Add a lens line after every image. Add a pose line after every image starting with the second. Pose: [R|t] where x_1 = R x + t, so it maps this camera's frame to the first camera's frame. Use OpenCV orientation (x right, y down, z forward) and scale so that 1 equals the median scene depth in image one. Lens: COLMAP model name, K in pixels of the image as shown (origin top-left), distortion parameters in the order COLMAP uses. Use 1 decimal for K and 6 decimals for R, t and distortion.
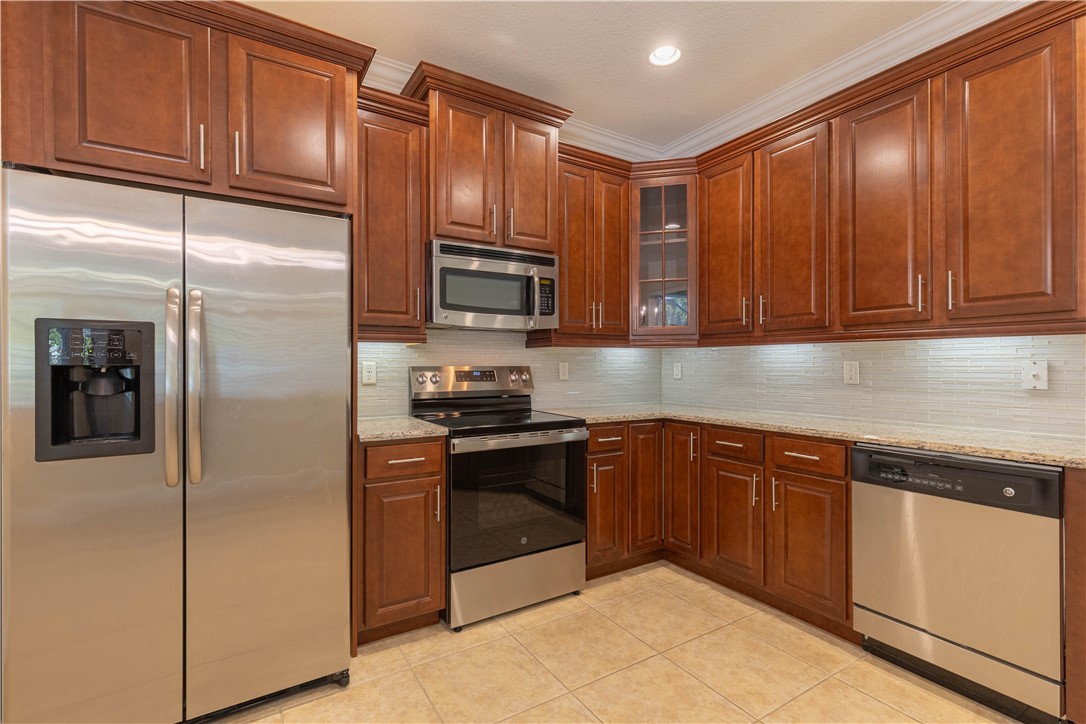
lens RADIAL K [[489.1, 0, 539.9], [0, 489.1, 365.1], [0, 0, 1]] dist [0.010298, -0.001886]
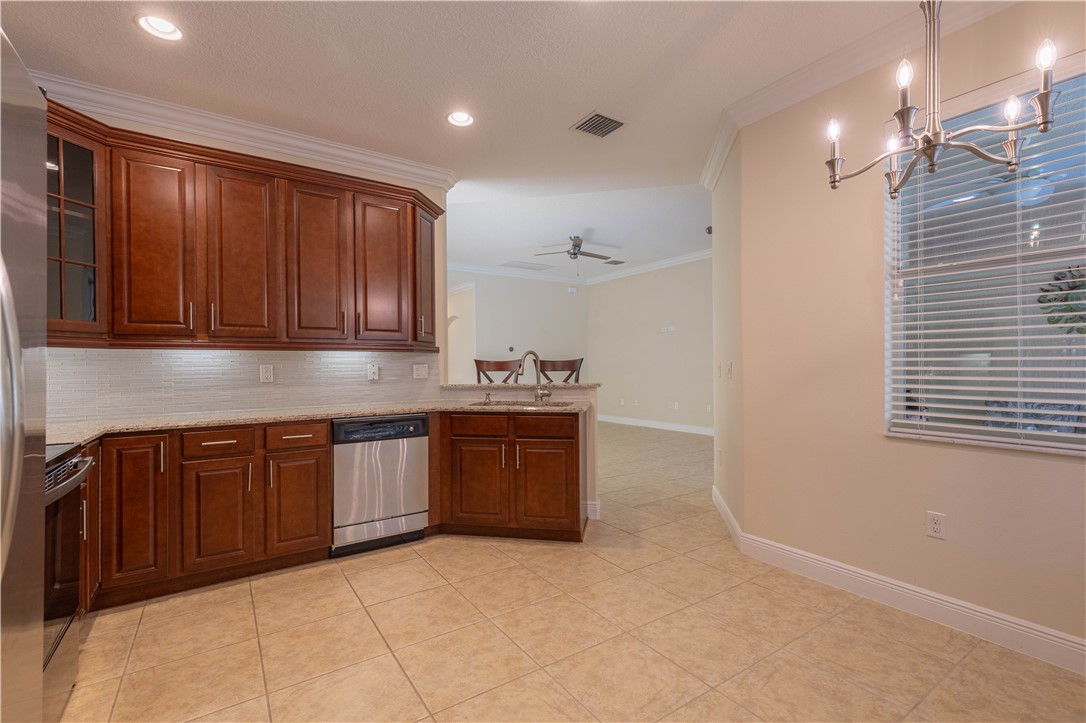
lens RADIAL K [[489.1, 0, 537.0], [0, 489.1, 365.1], [0, 0, 1]] dist [0.010298, -0.001886]
pose [[-0.026953, 0.001798, 0.999635, -0.675907], [0.008637, 0.999961, -0.001565, 0.000786], [-0.999599, 0.008592, -0.026968, 0.333016]]
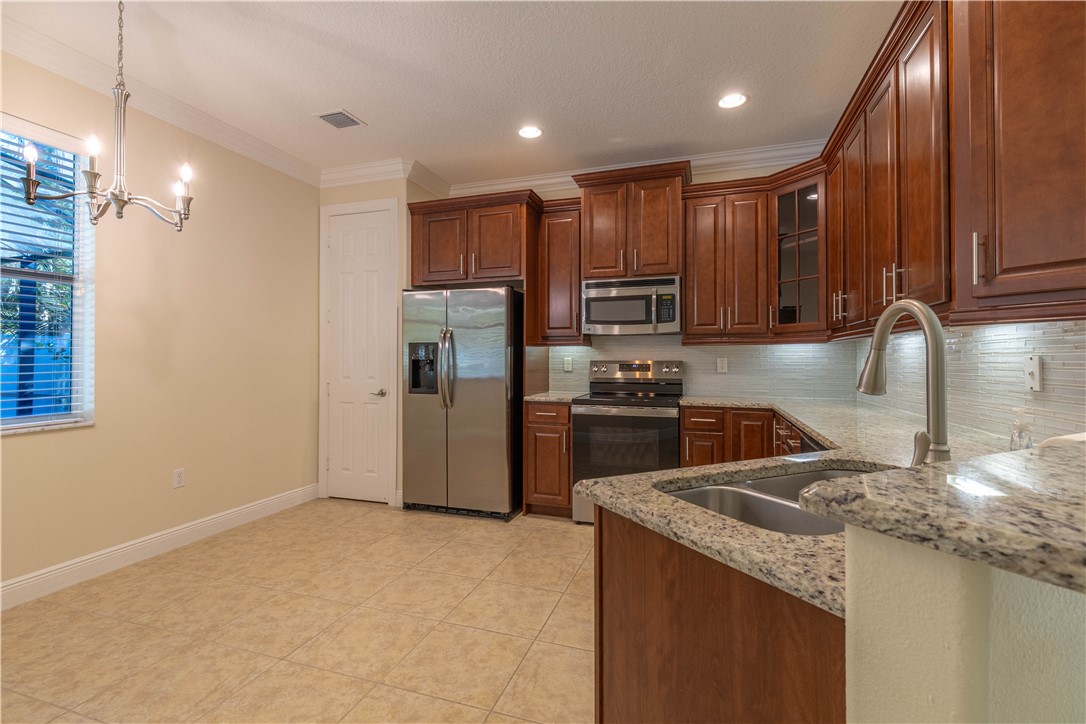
lens RADIAL K [[489.1, 0, 541.6], [0, 489.1, 356.7], [0, 0, 1]] dist [0.010298, -0.001886]
pose [[0.641018, -0.002949, -0.767520, 0.858668], [-0.002130, 0.999982, -0.005622, -0.000994], [0.767523, 0.005239, 0.641000, -0.114166]]
